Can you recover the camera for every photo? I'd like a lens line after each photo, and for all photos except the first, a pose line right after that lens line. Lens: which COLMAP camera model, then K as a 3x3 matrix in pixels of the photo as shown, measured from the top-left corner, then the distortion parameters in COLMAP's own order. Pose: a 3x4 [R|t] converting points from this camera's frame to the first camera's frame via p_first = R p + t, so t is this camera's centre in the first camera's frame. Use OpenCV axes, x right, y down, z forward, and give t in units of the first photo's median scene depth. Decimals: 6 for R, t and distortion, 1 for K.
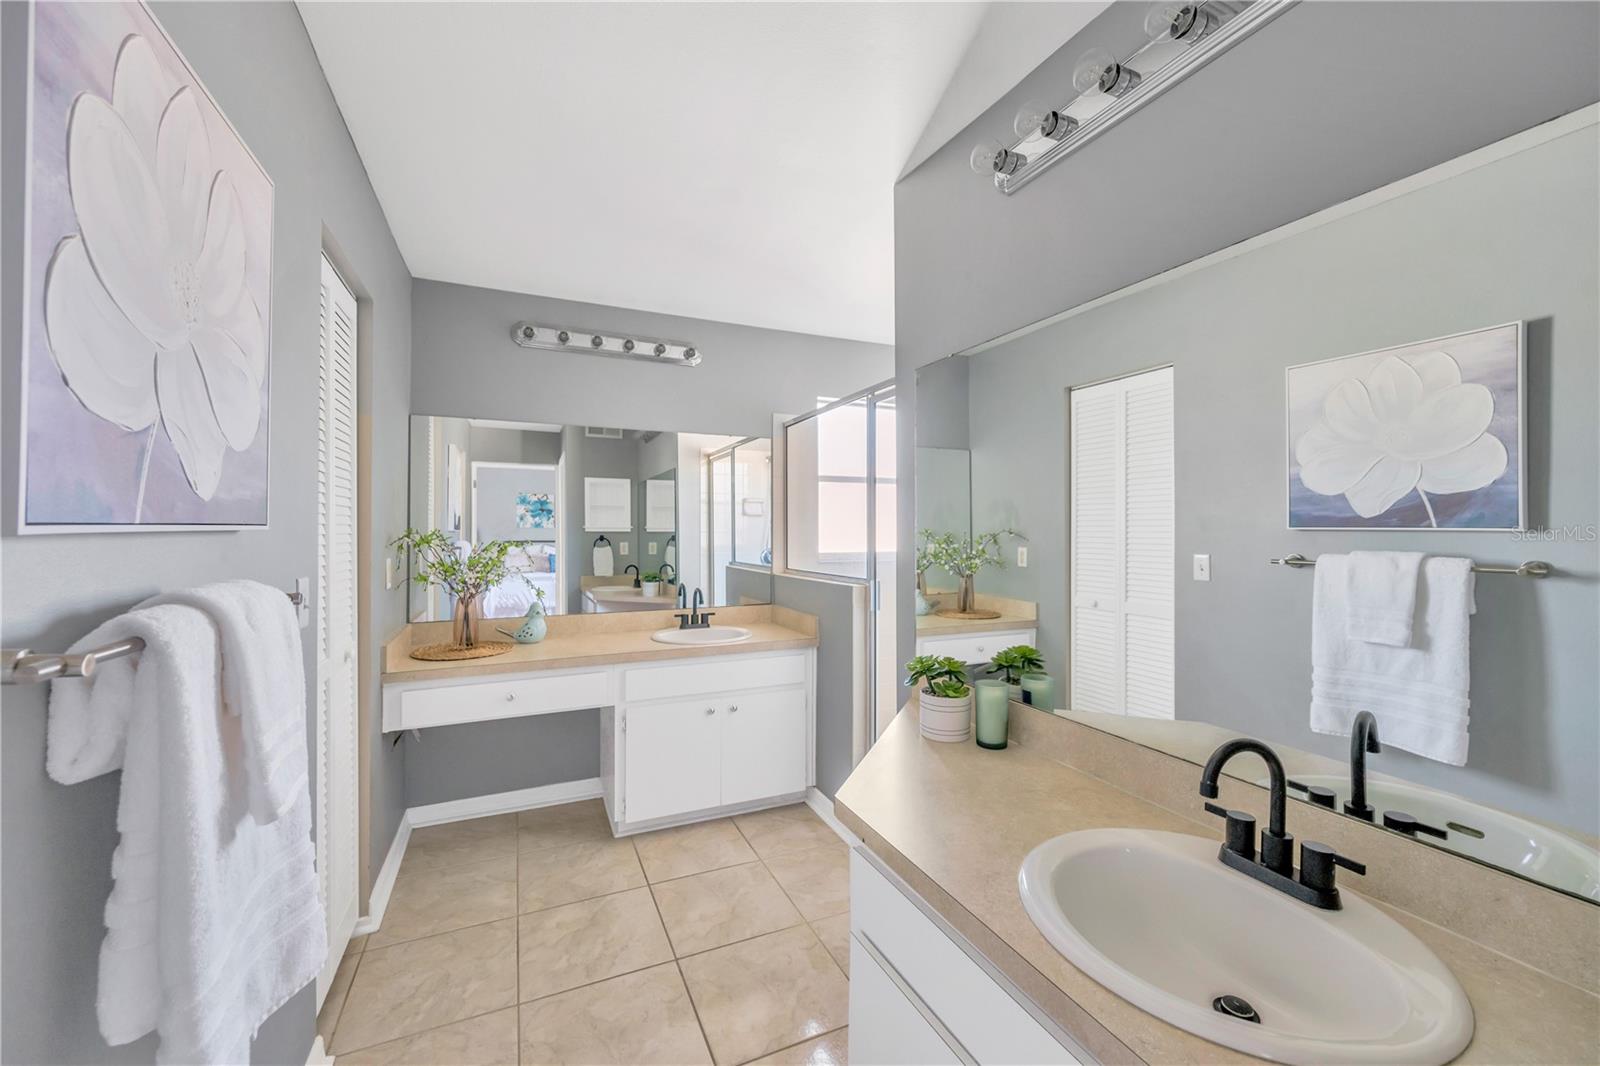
lens RADIAL K [[634.4, 0, 800.0], [0, 634.4, 527.2], [0, 0, 1]] dist [0.000249, 0.000509]
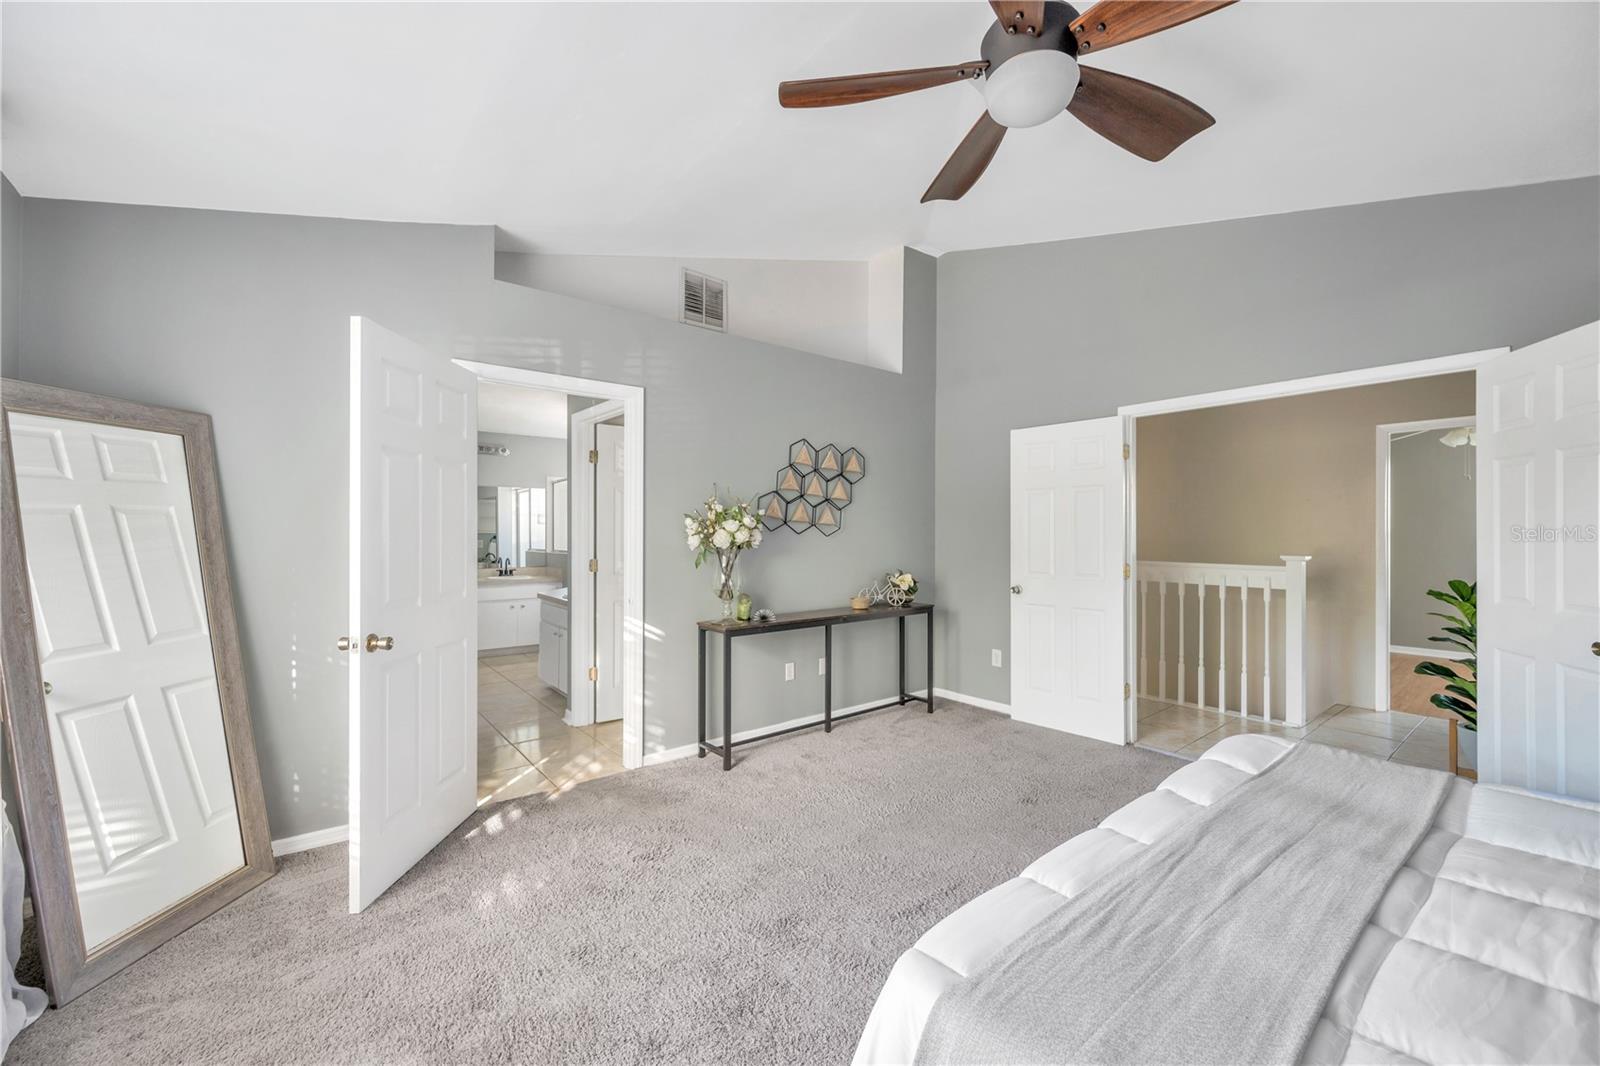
lens RADIAL K [[634.4, 0, 804.6], [0, 634.4, 533.4], [0, 0, 1]] dist [0.000249, 0.000509]
pose [[0.966420, -0.000274, 0.256967, 0.294313], [-0.000956, 0.999989, 0.004663, -0.000504], [-0.256966, -0.004752, 0.966409, -1.523259]]
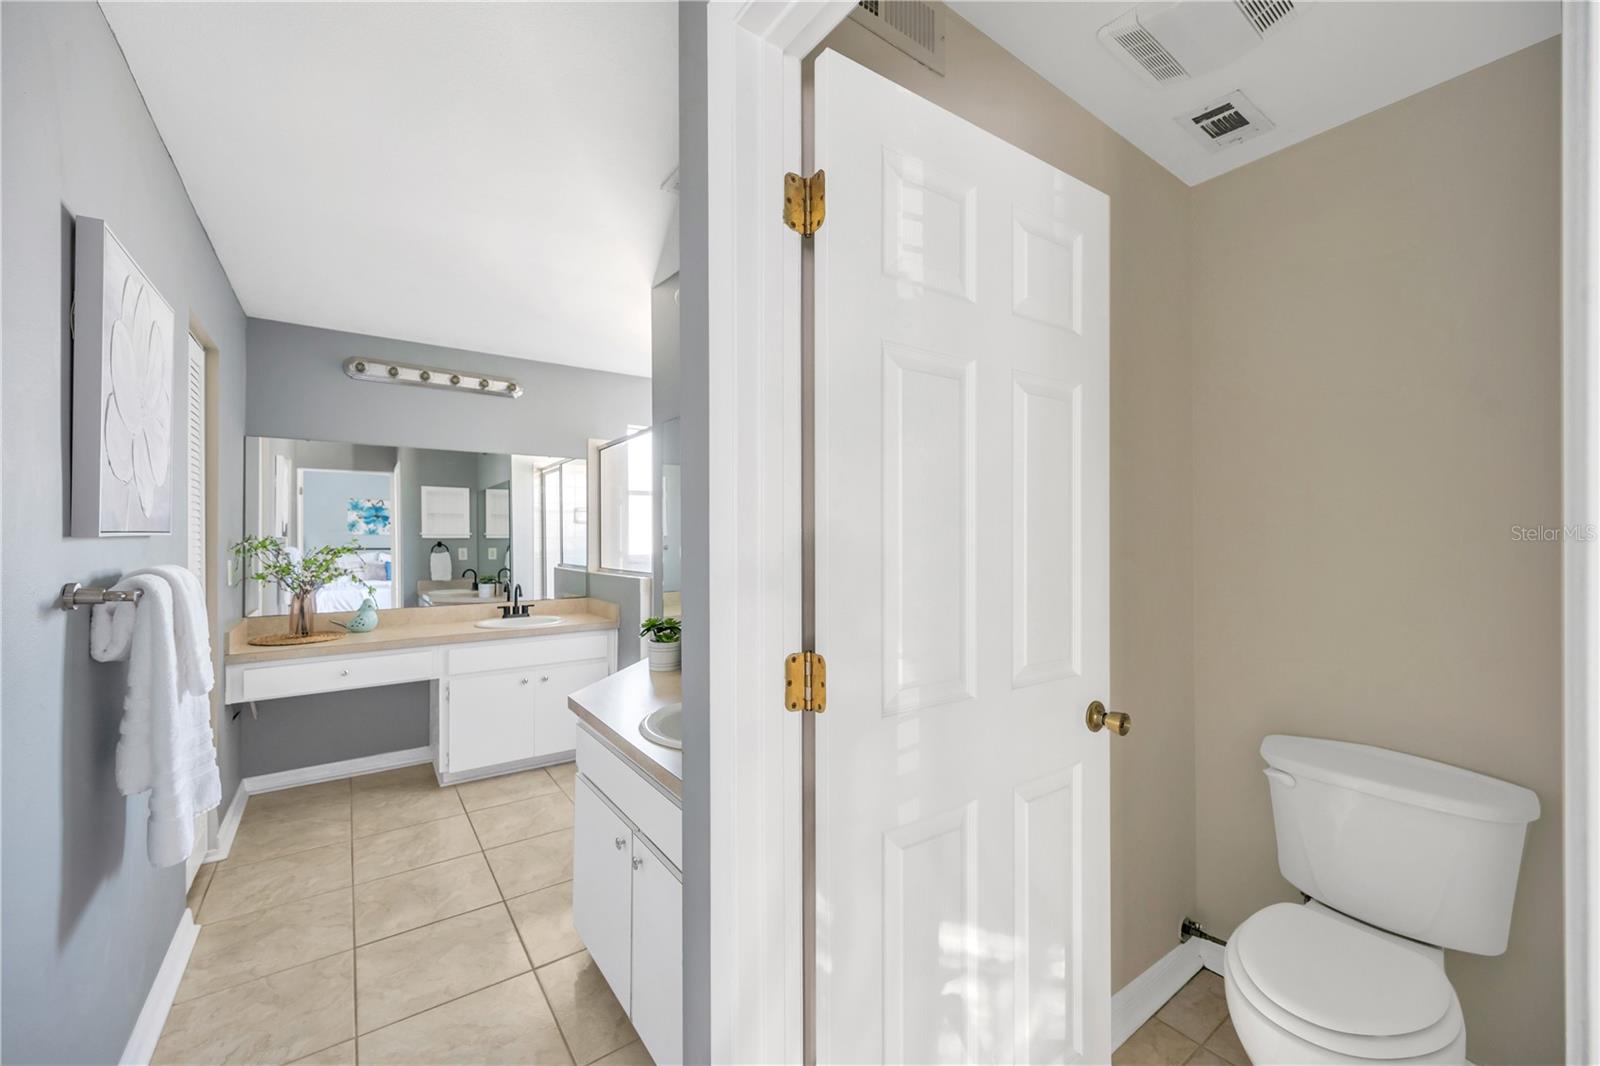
lens RADIAL K [[634.4, 0, 800.7], [0, 634.4, 533.9], [0, 0, 1]] dist [0.000249, 0.000509]
pose [[0.979975, -0.003177, 0.199095, 0.133751], [0.002984, 0.999995, 0.001269, 0.001183], [-0.199098, -0.000650, 0.979979, -0.306860]]
